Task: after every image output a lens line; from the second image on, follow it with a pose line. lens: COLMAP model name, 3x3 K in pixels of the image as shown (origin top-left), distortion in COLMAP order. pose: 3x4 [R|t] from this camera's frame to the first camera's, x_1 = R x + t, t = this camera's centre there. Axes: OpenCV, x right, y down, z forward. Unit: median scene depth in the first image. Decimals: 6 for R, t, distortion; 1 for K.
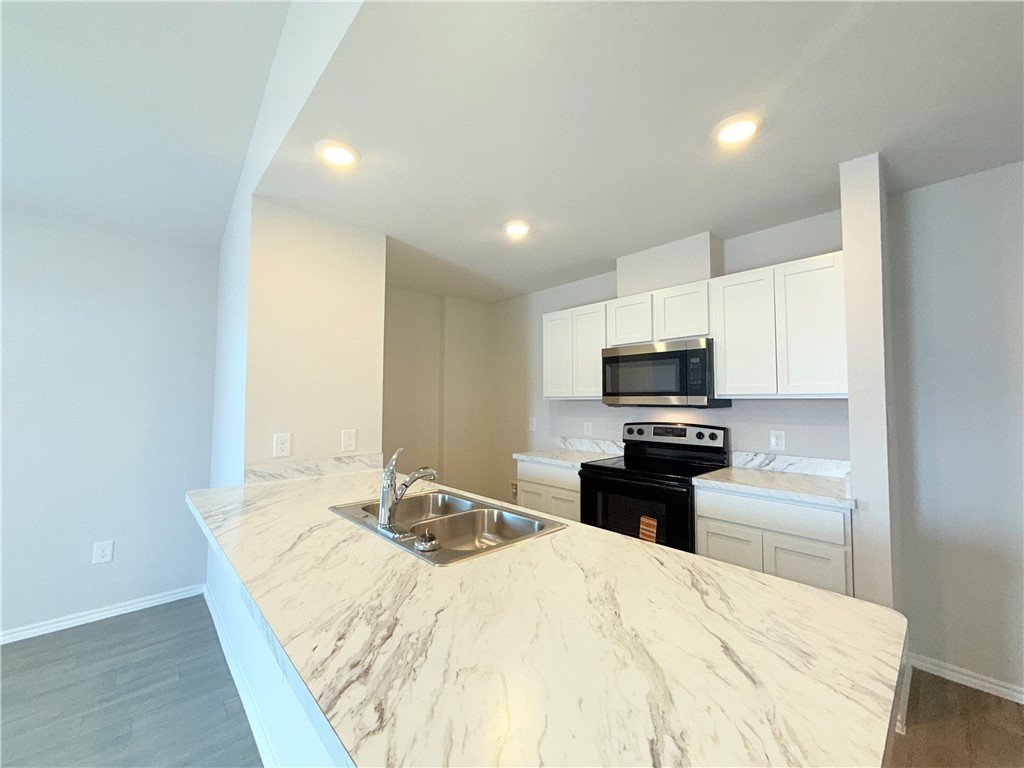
lens RADIAL K [[406.8, 0, 509.3], [0, 406.8, 384.3], [0, 0, 1]] dist [-0.000880, 0.000398]
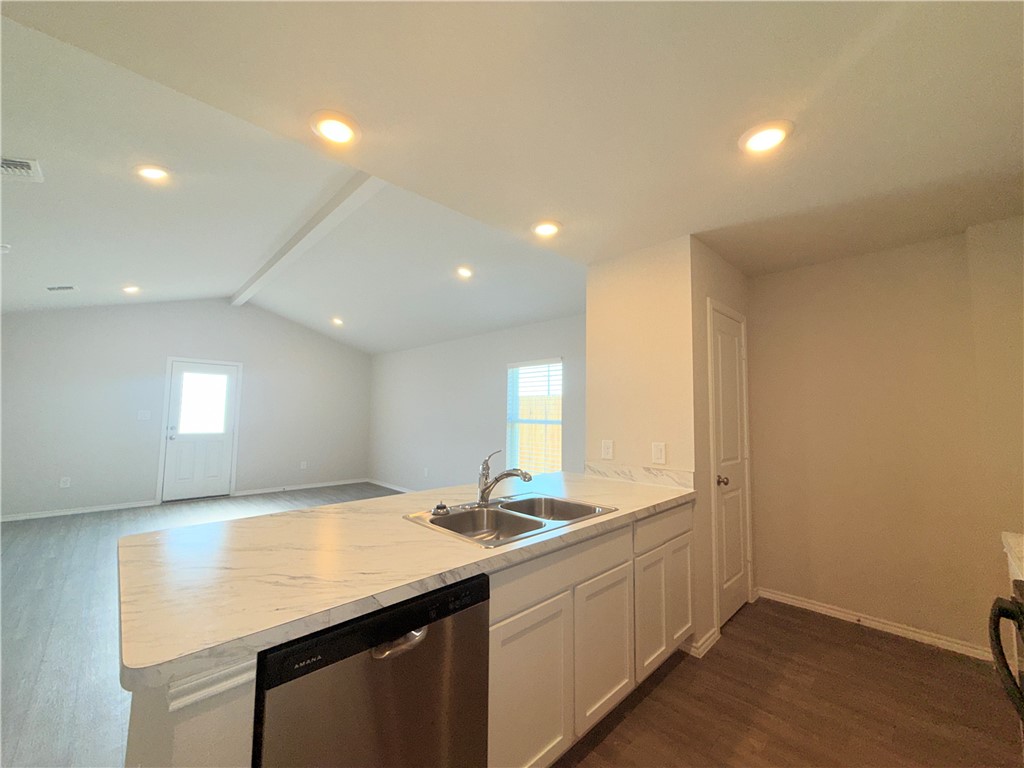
lens RADIAL K [[406.8, 0, 509.3], [0, 406.8, 384.3], [0, 0, 1]] dist [-0.000880, 0.000398]
pose [[0.020564, -0.077782, -0.996758, 0.636614], [0.033981, 0.996447, -0.077057, 0.031354], [0.999211, -0.032287, 0.023134, 0.609043]]
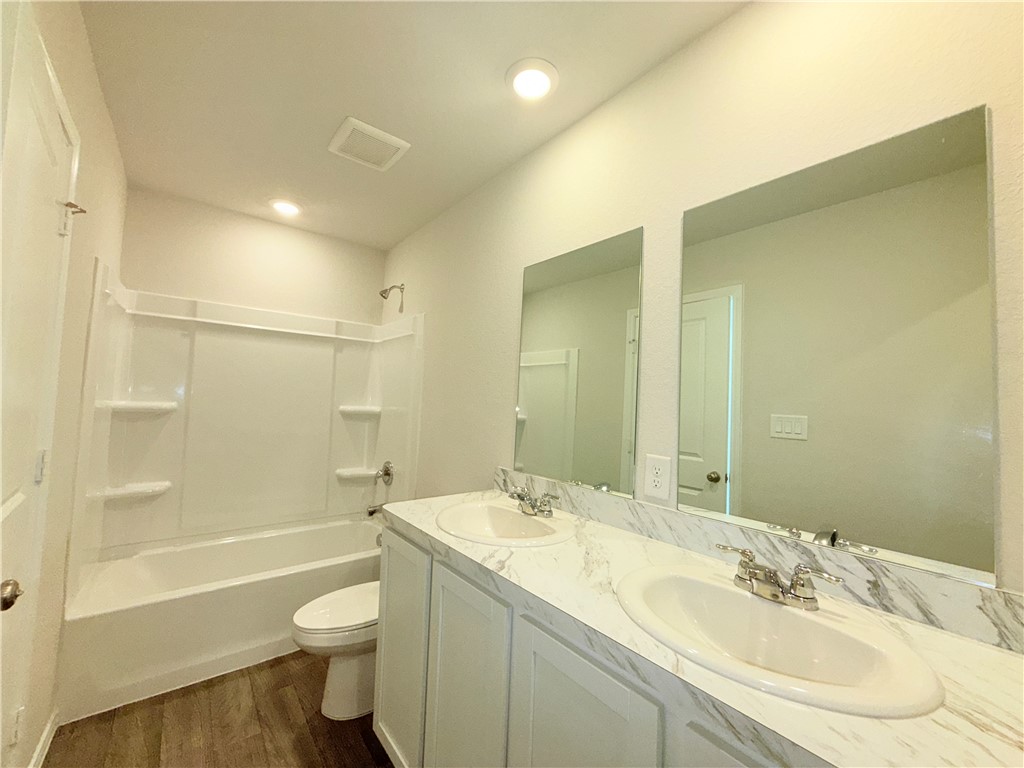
lens RADIAL K [[406.8, 0, 509.3], [0, 406.8, 384.3], [0, 0, 1]] dist [-0.000880, 0.000398]
pose [[-0.996112, -0.039069, 0.078960, 0.148571], [-0.046091, 0.994951, -0.089148, 0.051243], [-0.075079, -0.092441, -0.992884, 0.812849]]
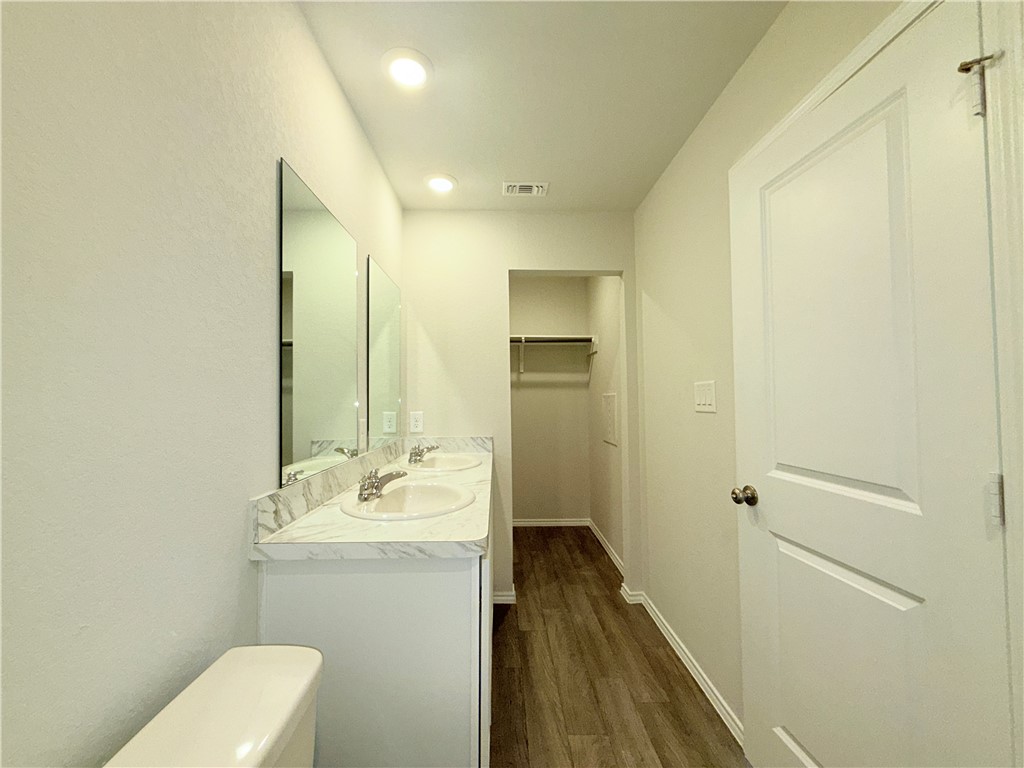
lens RADIAL K [[406.8, 0, 509.3], [0, 406.8, 384.3], [0, 0, 1]] dist [-0.000880, 0.000398]
pose [[0.749777, -0.030351, -0.660995, 0.676753], [0.036260, 0.999331, -0.004755, 0.037163], [0.660697, -0.020402, 0.750376, -0.090496]]
